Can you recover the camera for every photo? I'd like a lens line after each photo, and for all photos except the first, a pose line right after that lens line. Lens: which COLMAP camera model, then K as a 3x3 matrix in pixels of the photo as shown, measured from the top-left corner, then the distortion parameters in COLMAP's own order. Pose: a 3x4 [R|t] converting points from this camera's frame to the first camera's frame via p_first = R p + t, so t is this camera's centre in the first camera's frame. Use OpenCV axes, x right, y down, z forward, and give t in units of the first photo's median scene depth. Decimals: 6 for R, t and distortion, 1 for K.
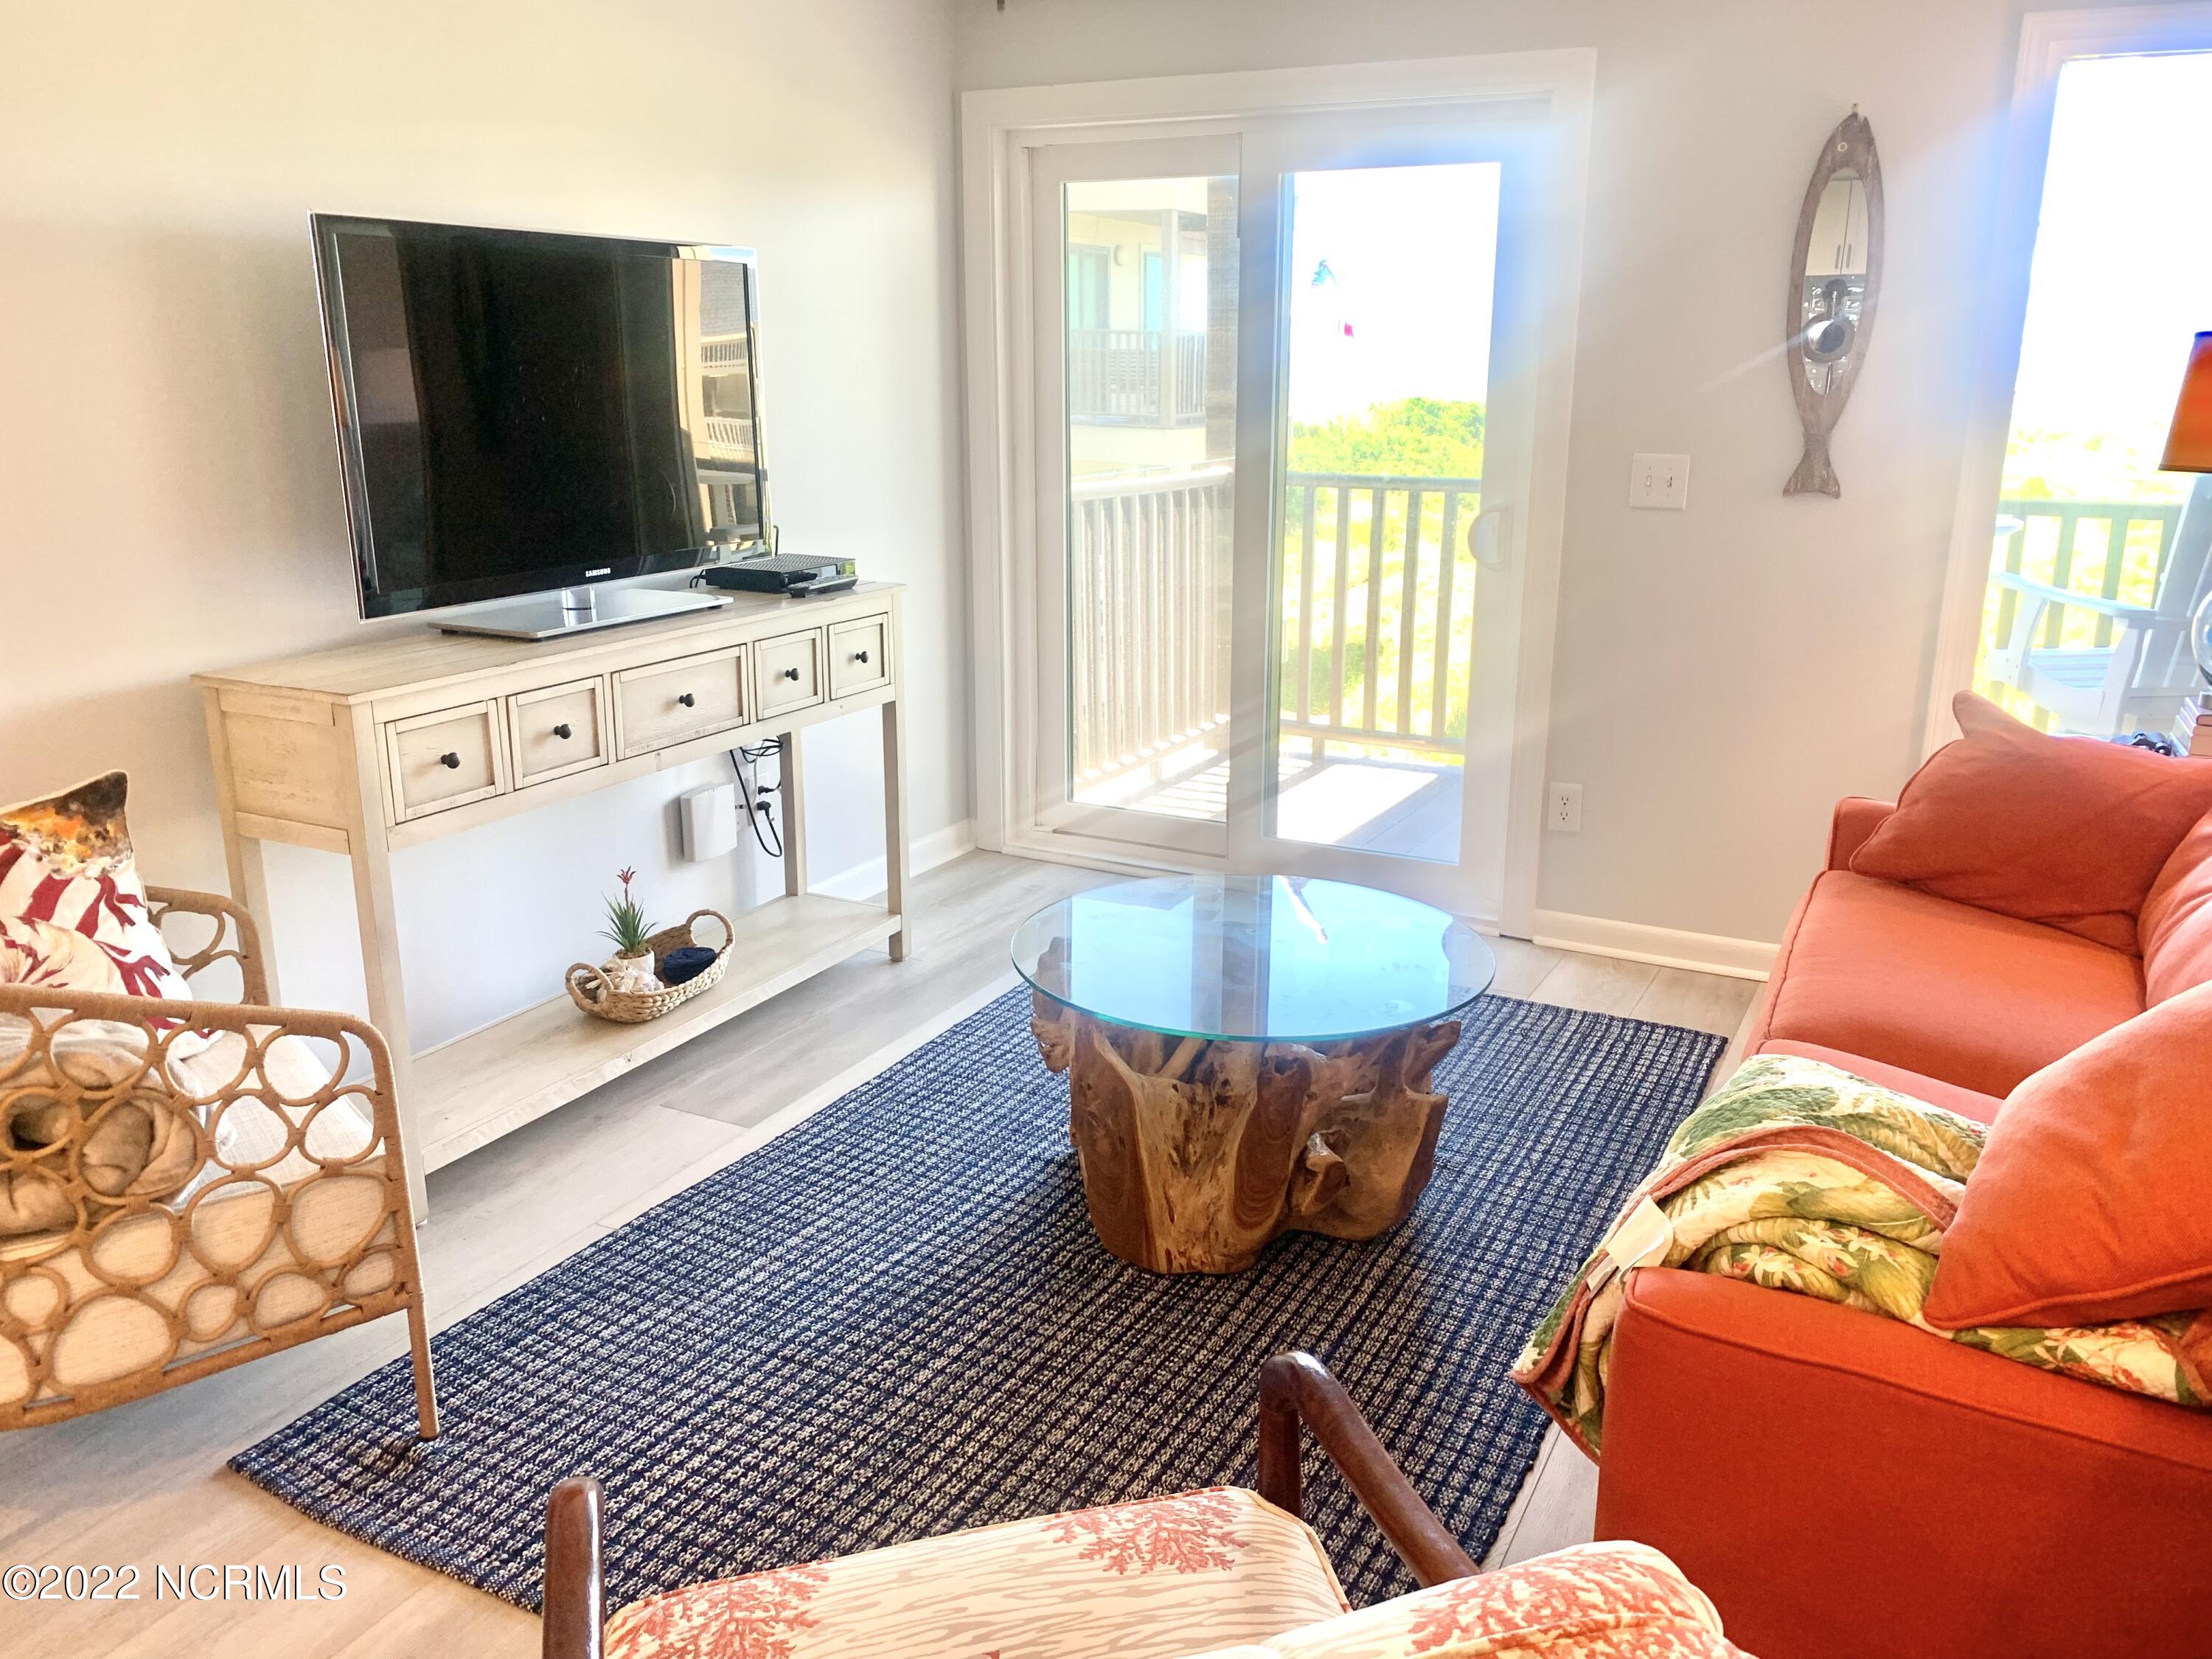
lens RADIAL K [[1694.9, 0, 1106.0], [0, 1694.9, 829.5], [0, 0, 1]] dist [0.098771, -0.149966]
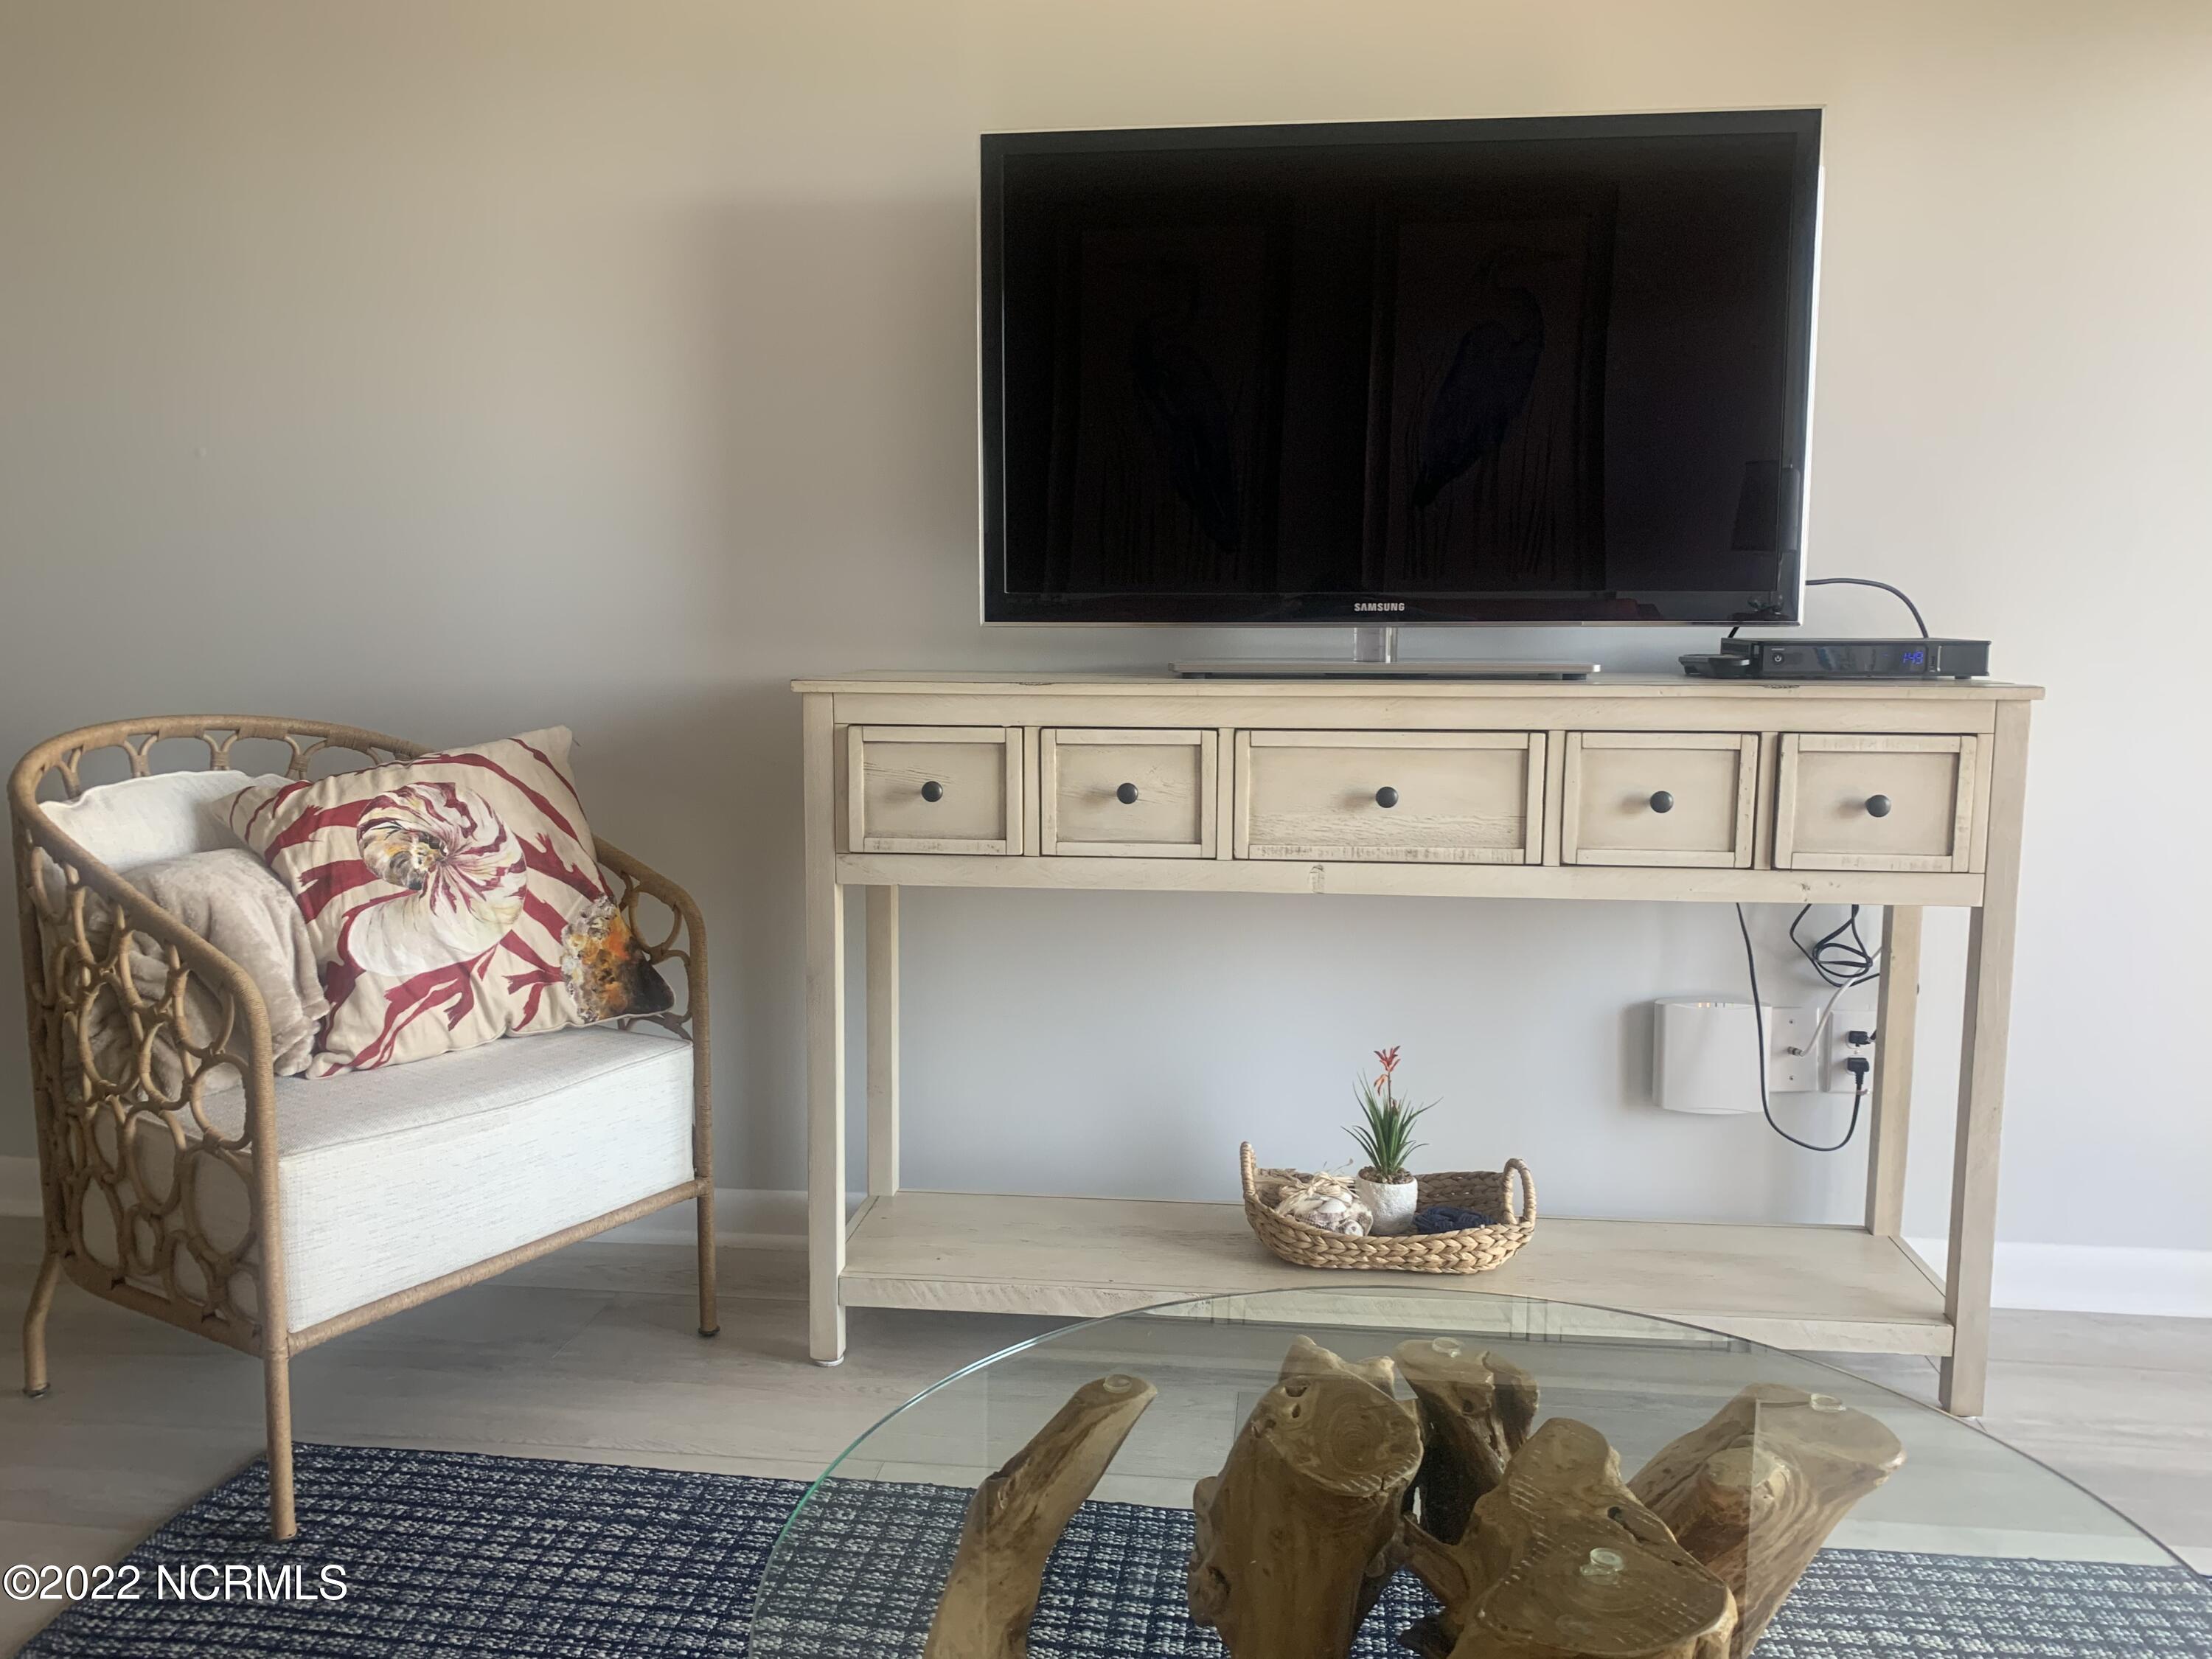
lens RADIAL K [[1694.9, 0, 1106.0], [0, 1694.9, 829.5], [0, 0, 1]] dist [0.098771, -0.149966]
pose [[0.380177, 0.122924, -0.916709, 0.345687], [-0.251162, 0.967607, 0.025587, -0.061322], [0.890159, 0.220515, 0.398736, 0.745397]]
